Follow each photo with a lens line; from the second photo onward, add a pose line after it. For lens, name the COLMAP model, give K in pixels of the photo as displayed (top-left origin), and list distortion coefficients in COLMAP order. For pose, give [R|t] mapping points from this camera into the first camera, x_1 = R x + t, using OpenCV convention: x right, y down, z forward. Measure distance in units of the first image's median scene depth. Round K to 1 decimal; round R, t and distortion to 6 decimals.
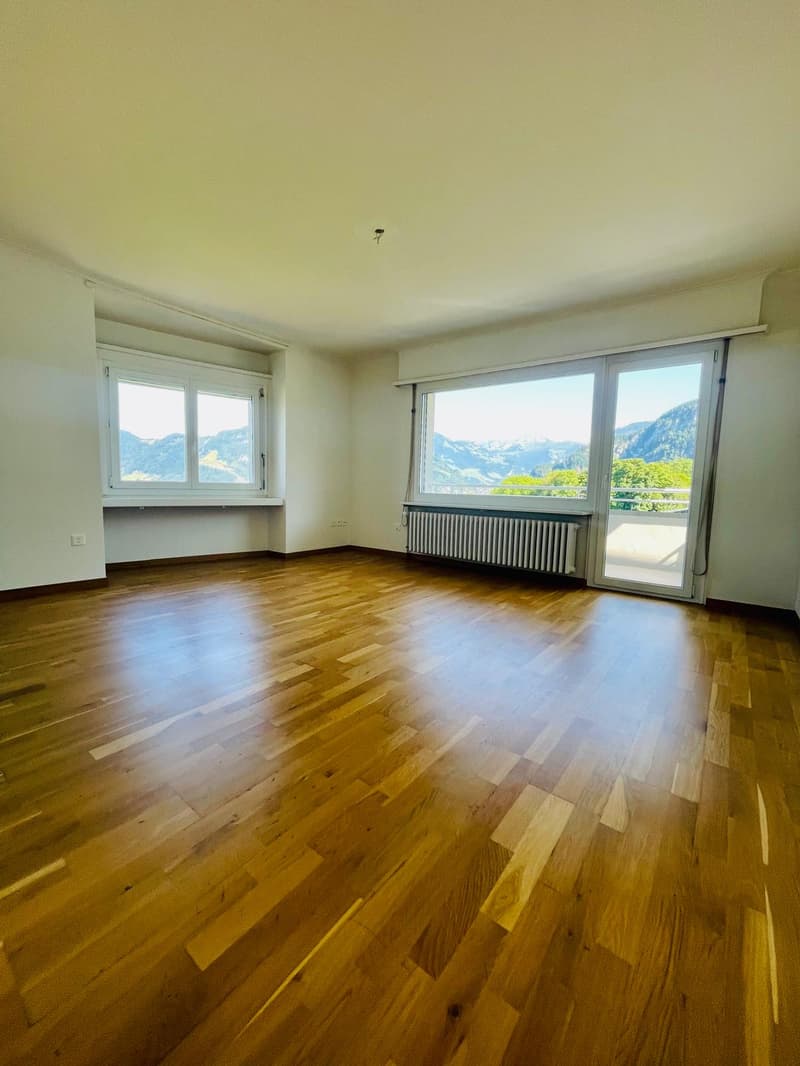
lens RADIAL K [[430.8, 0, 404.5], [0, 430.8, 531.1], [0, 0, 1]] dist [-0.004147, 0.000478]
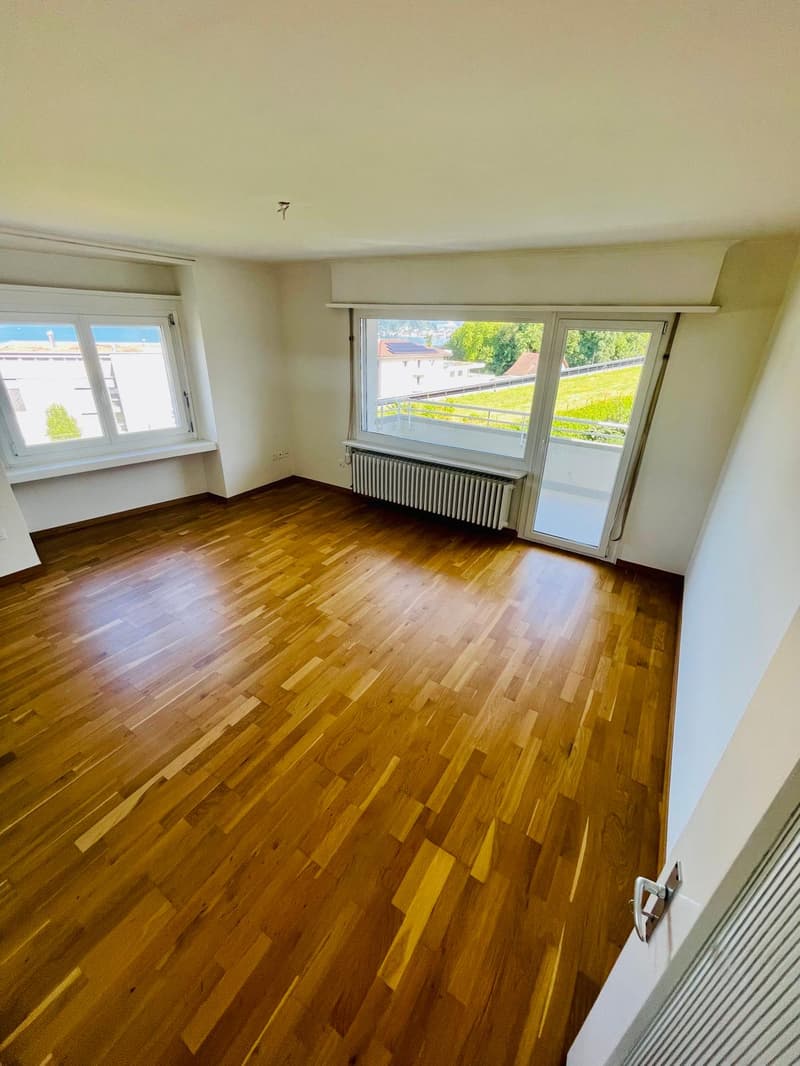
lens RADIAL K [[430.8, 0, 404.2], [0, 430.8, 533.9], [0, 0, 1]] dist [-0.004147, 0.000478]
pose [[0.995243, -0.038541, 0.089476, 0.056092], [0.006469, 0.942538, 0.334035, -0.316888], [-0.097209, -0.331868, 0.938304, 0.021375]]
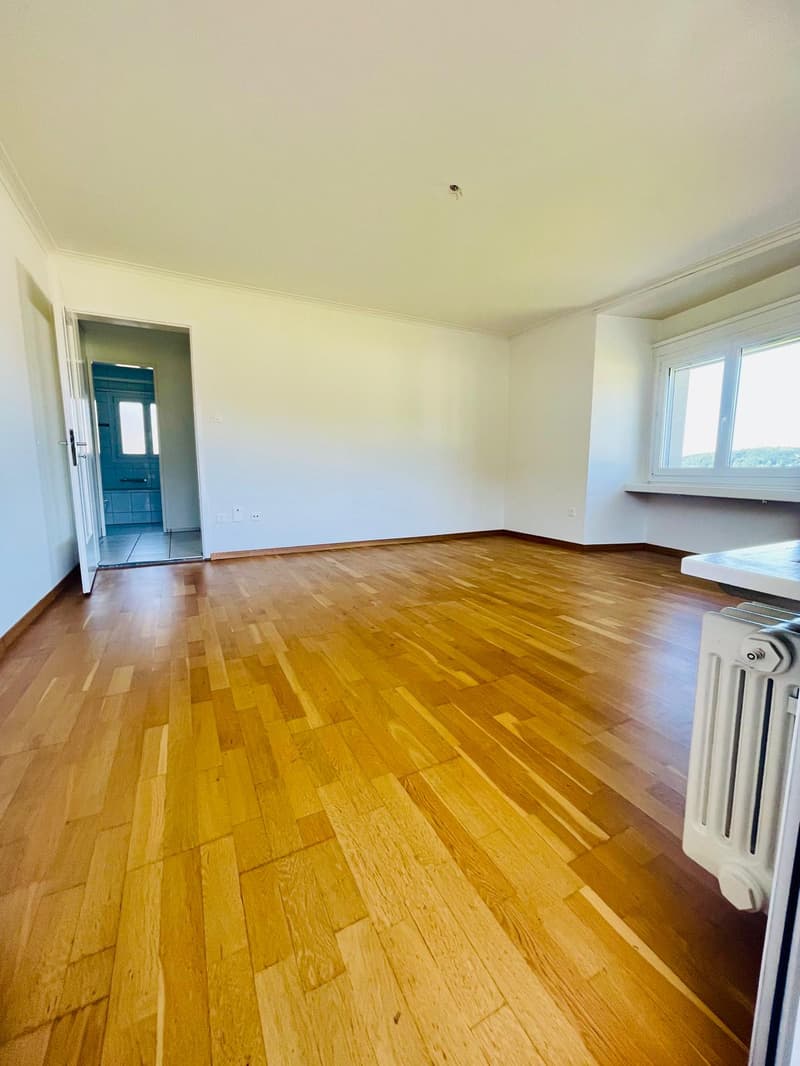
lens RADIAL K [[430.8, 0, 401.9], [0, 430.8, 530.4], [0, 0, 1]] dist [-0.004147, 0.000478]
pose [[-0.438814, 0.094511, -0.893594, 0.748674], [-0.107966, 0.981704, 0.156848, -0.084124], [0.892068, 0.165305, -0.420582, 1.179491]]
